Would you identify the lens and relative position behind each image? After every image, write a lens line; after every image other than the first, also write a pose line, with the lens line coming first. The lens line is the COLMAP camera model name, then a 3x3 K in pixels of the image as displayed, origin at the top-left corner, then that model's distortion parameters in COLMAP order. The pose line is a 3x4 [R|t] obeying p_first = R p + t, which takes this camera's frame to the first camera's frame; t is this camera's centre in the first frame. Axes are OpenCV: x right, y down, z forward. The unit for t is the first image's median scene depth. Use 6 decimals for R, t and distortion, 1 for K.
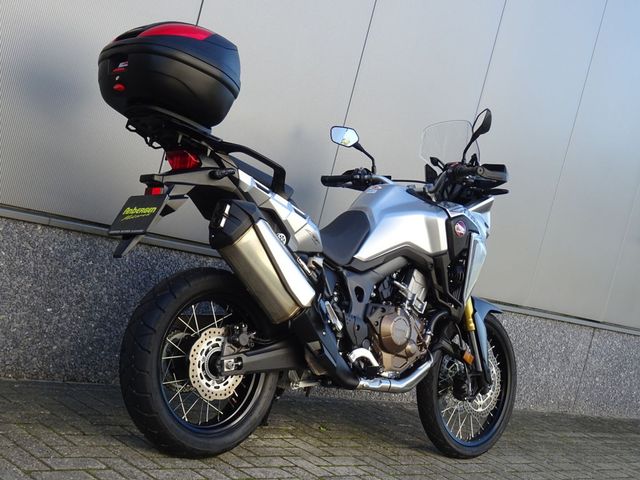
lens RADIAL K [[1057.1, 0, 319.8], [0, 1057.1, 240.0], [0, 0, 1]] dist [-0.049726, 0.000000]
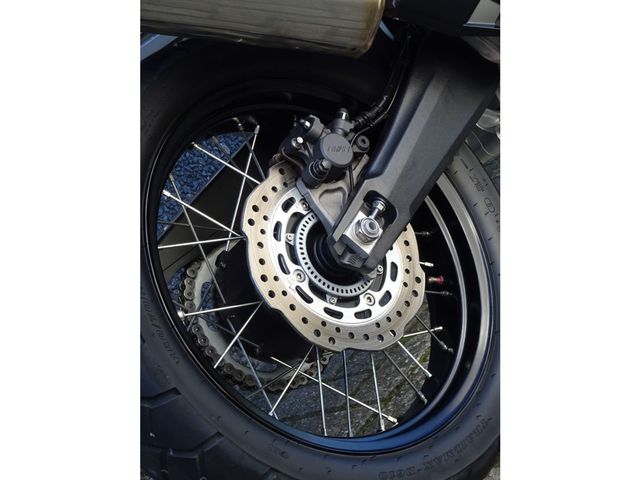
lens RADIAL K [[1721.5, 0, 320.0], [0, 1721.5, 240.1], [0, 0, 1]] dist [0.032512, 0.000000]
pose [[0.680448, -0.725762, -0.101292, -0.040399], [0.732088, 0.667192, 0.137481, 0.032571], [-0.032197, -0.167703, 0.985312, 0.443748]]
